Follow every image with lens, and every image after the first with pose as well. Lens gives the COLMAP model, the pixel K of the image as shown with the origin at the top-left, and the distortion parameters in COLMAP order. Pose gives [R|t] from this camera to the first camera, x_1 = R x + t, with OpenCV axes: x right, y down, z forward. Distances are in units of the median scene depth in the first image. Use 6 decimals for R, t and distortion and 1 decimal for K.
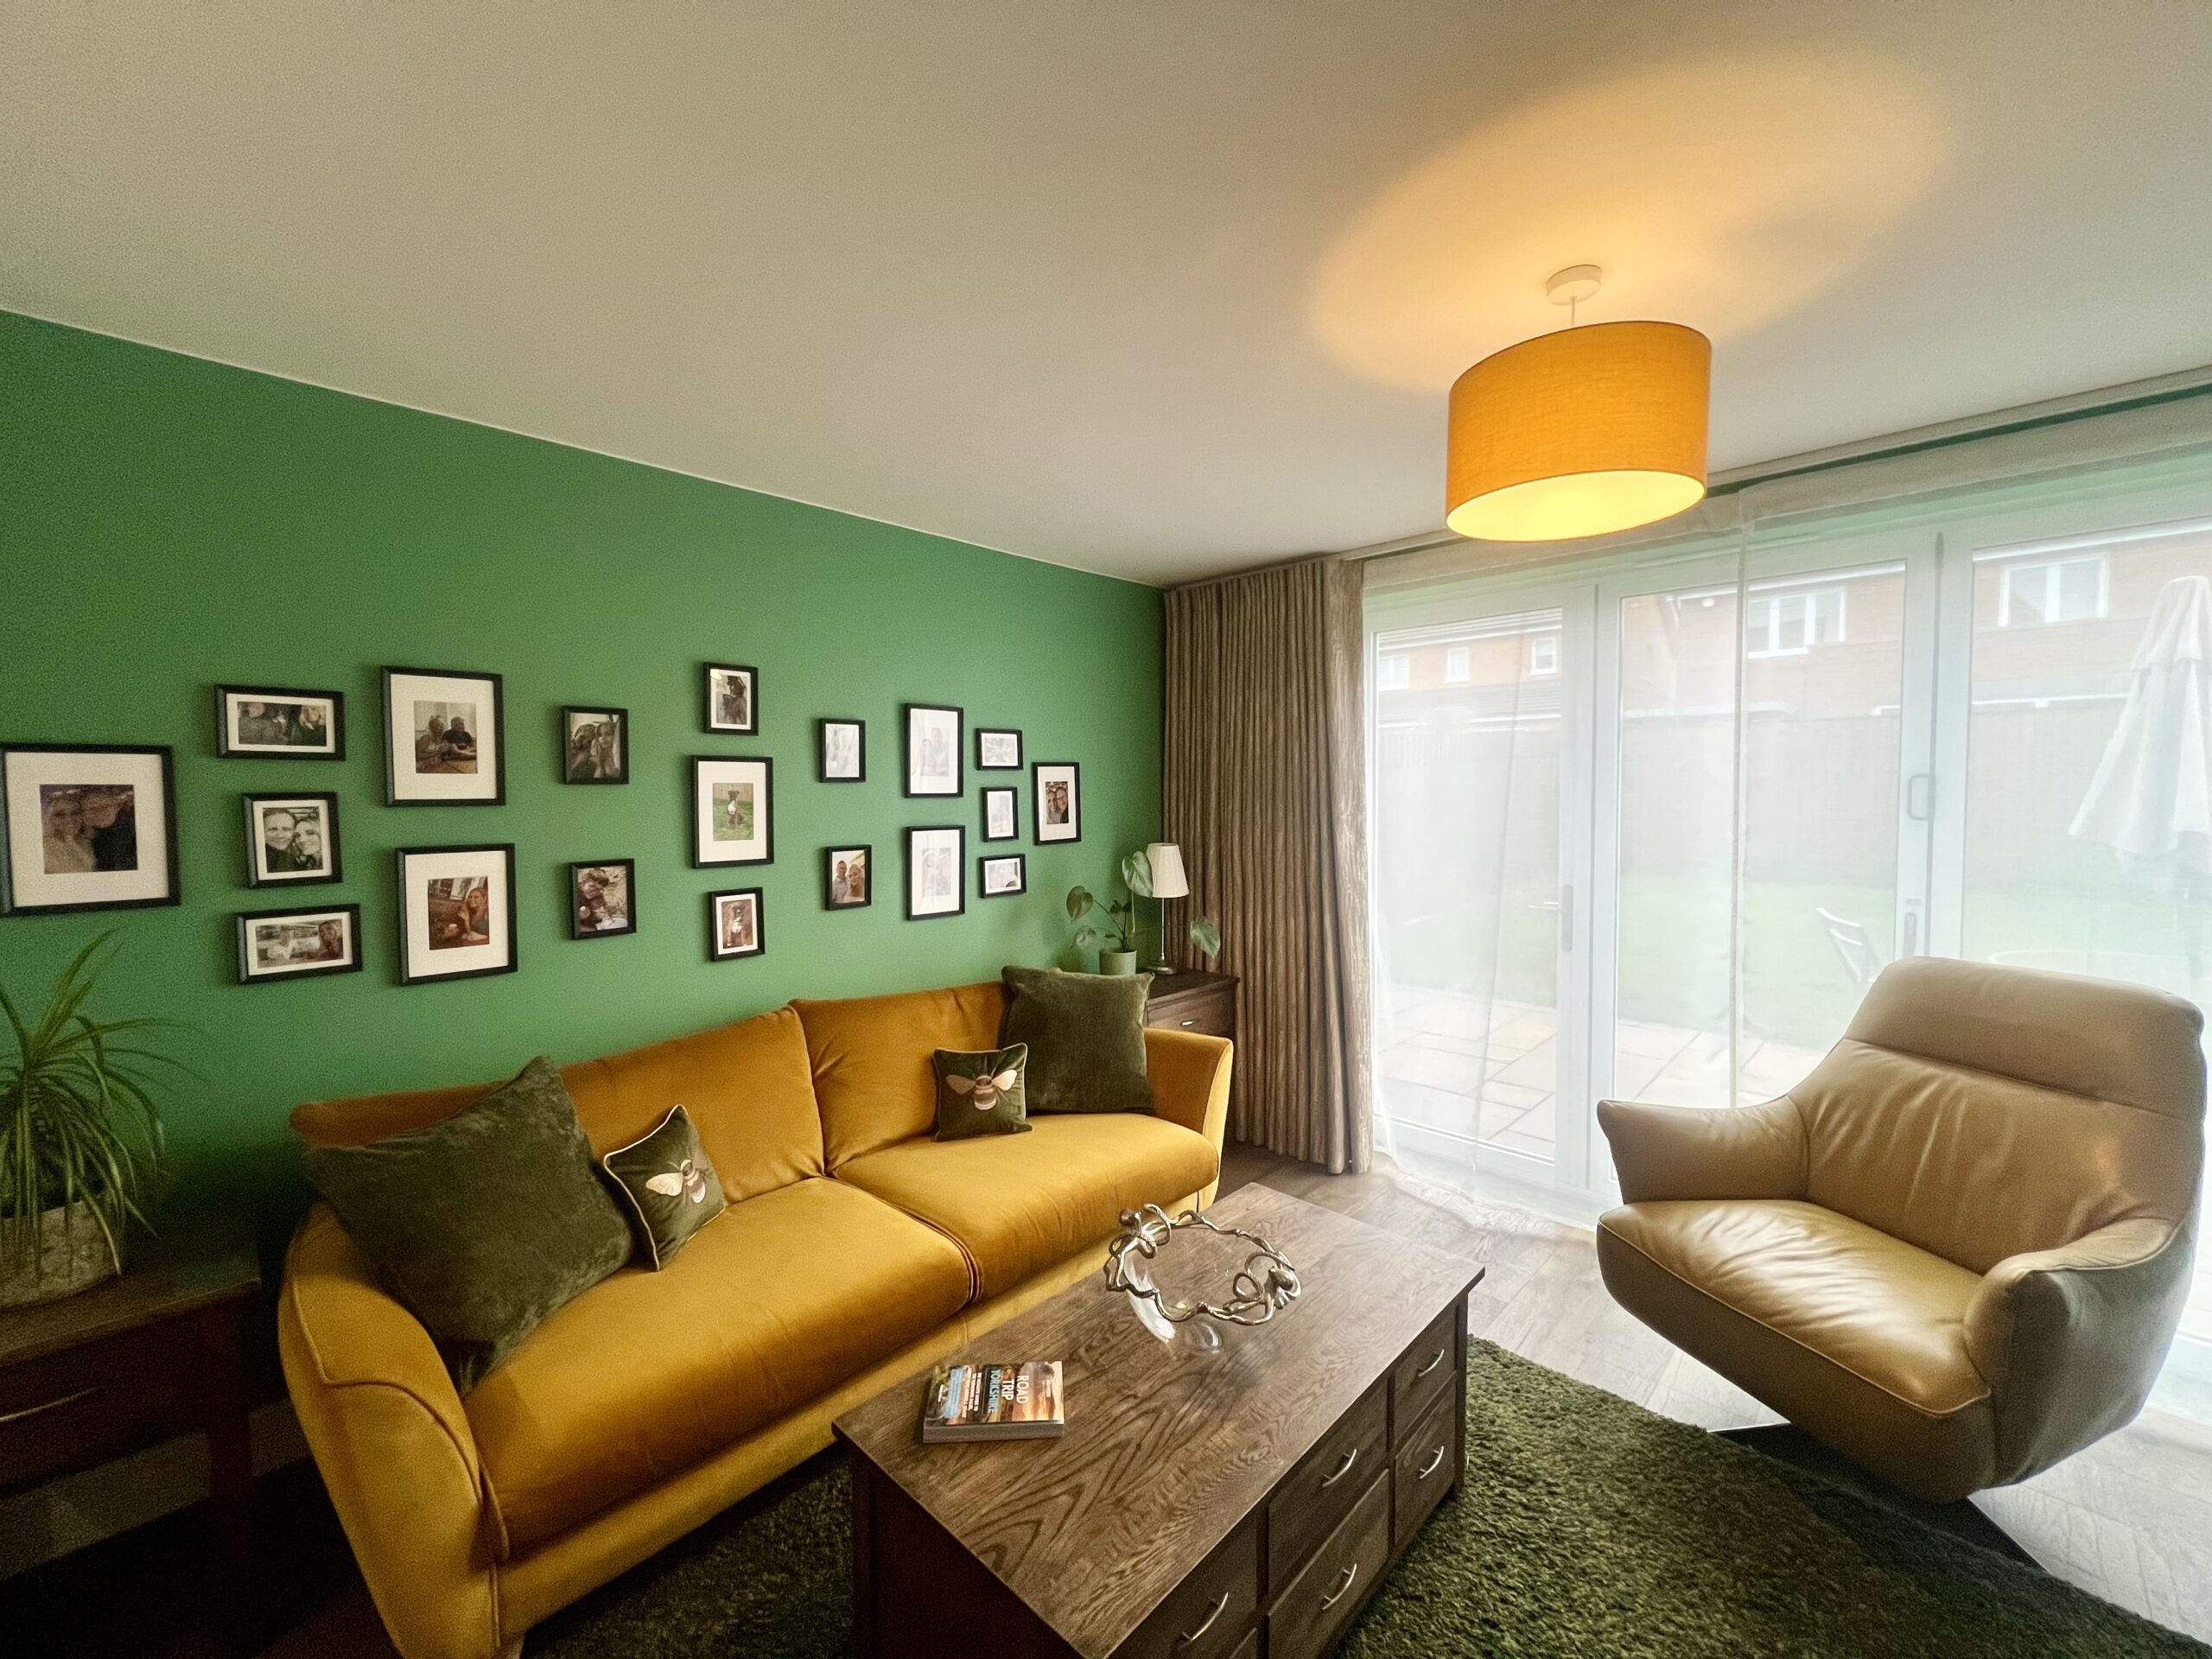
lens RADIAL K [[884.7, 0, 1105.3], [0, 884.7, 829.6], [0, 0, 1]] dist [-0.003677, 0.001272]
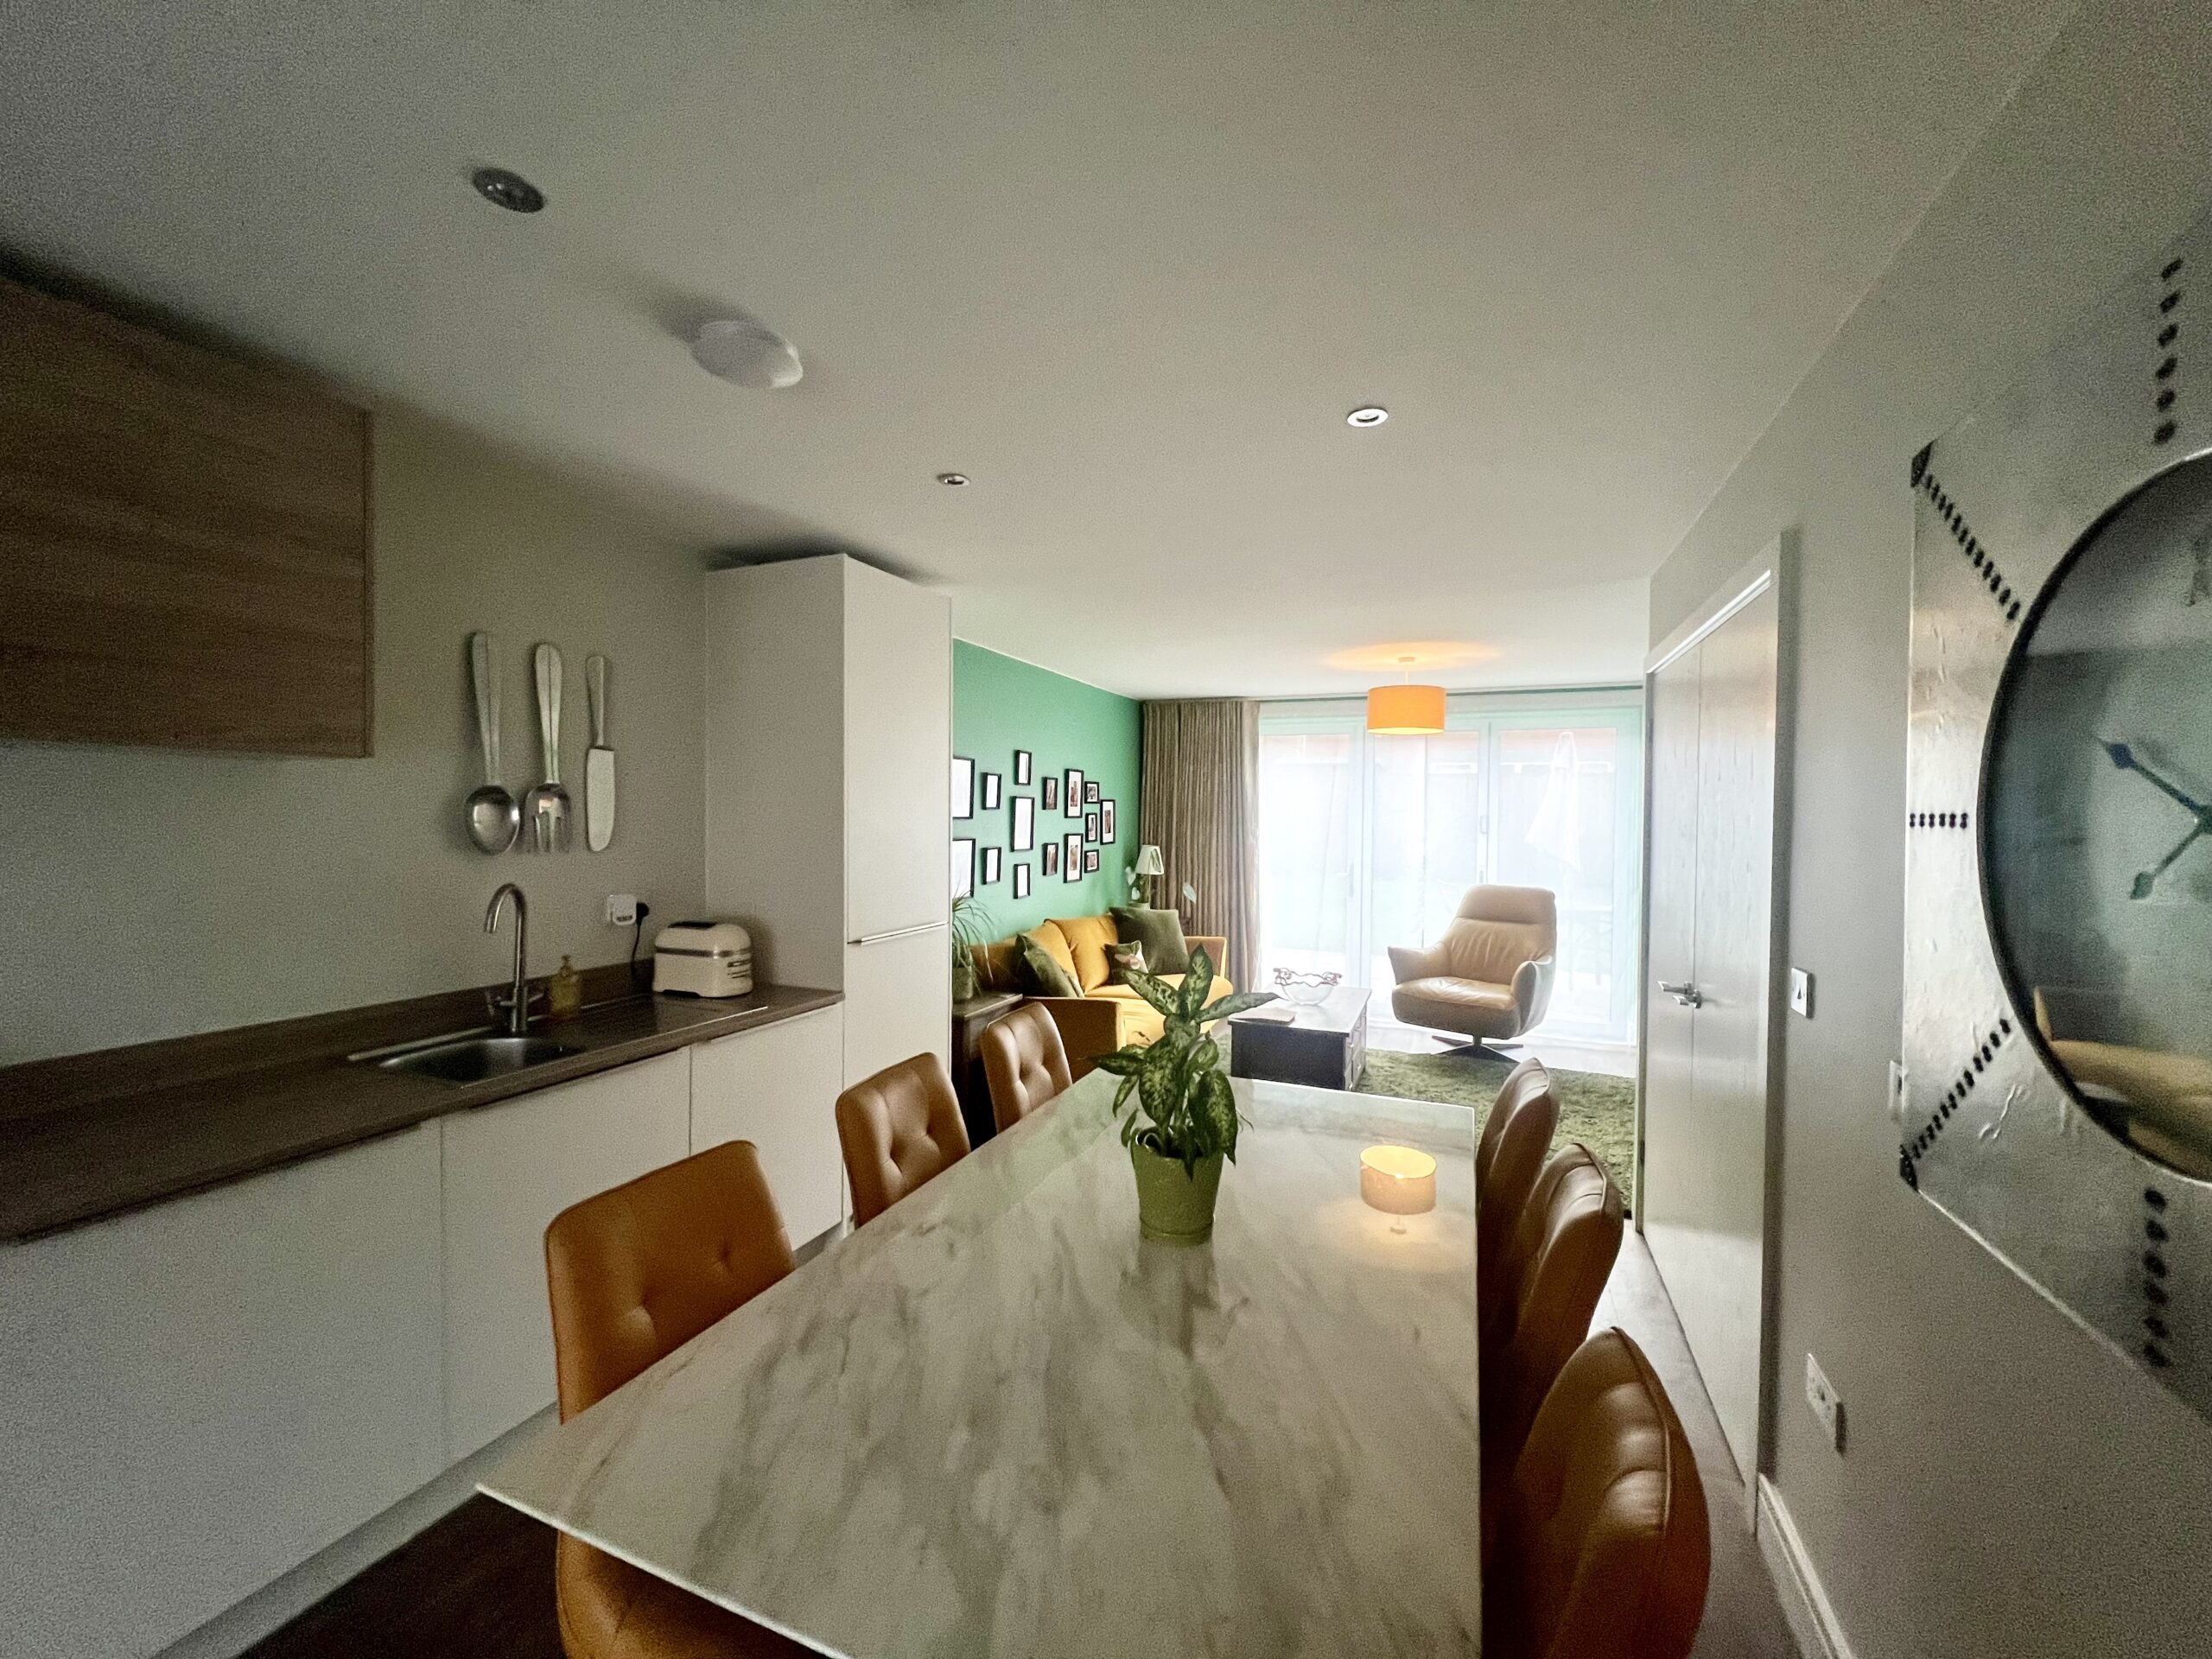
lens RADIAL K [[884.7, 0, 1102.9], [0, 884.7, 820.8], [0, 0, 1]] dist [-0.003677, 0.001272]
pose [[0.930227, 0.016589, 0.366609, -1.047039], [-0.004197, 0.999393, -0.034571, 0.043594], [-0.366960, 0.030621, 0.929732, -0.979682]]
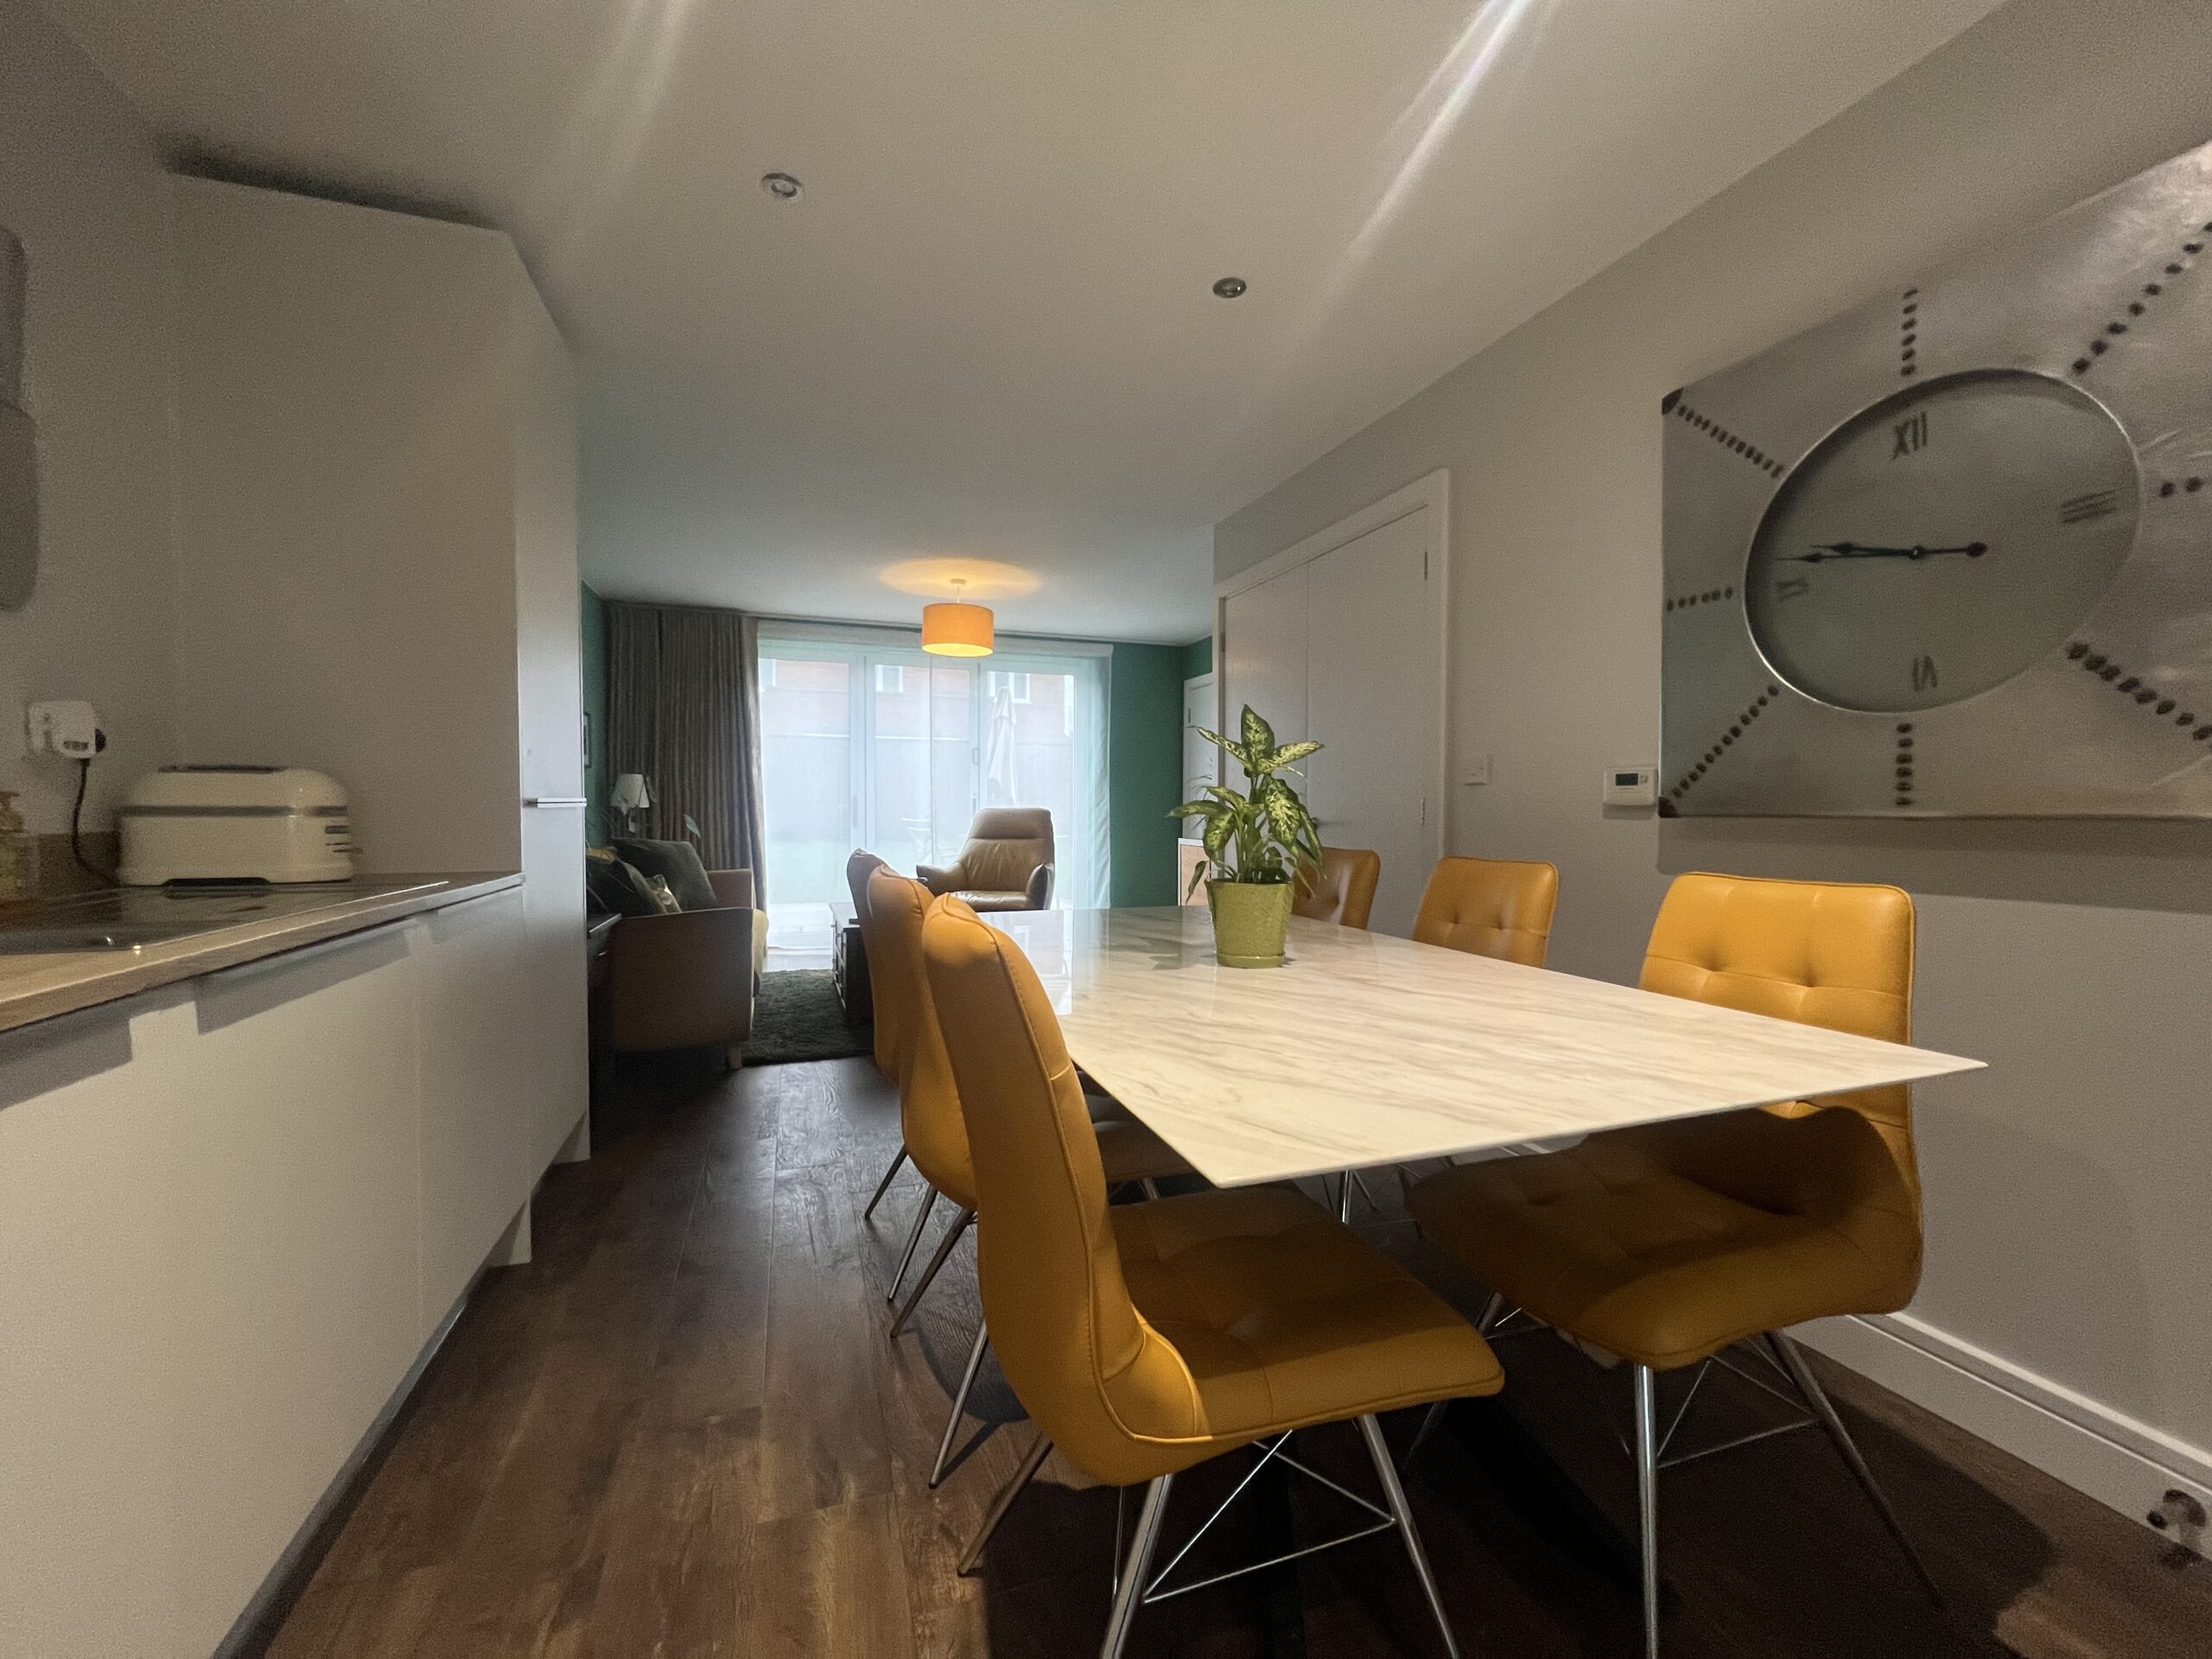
lens RADIAL K [[884.7, 0, 1110.3], [0, 884.7, 828.9], [0, 0, 1]] dist [-0.003677, 0.001272]
pose [[0.438278, -0.013976, 0.898731, -1.423415], [0.031376, 0.999508, 0.000242, 0.208050], [-0.898291, 0.028092, 0.438501, -0.603965]]
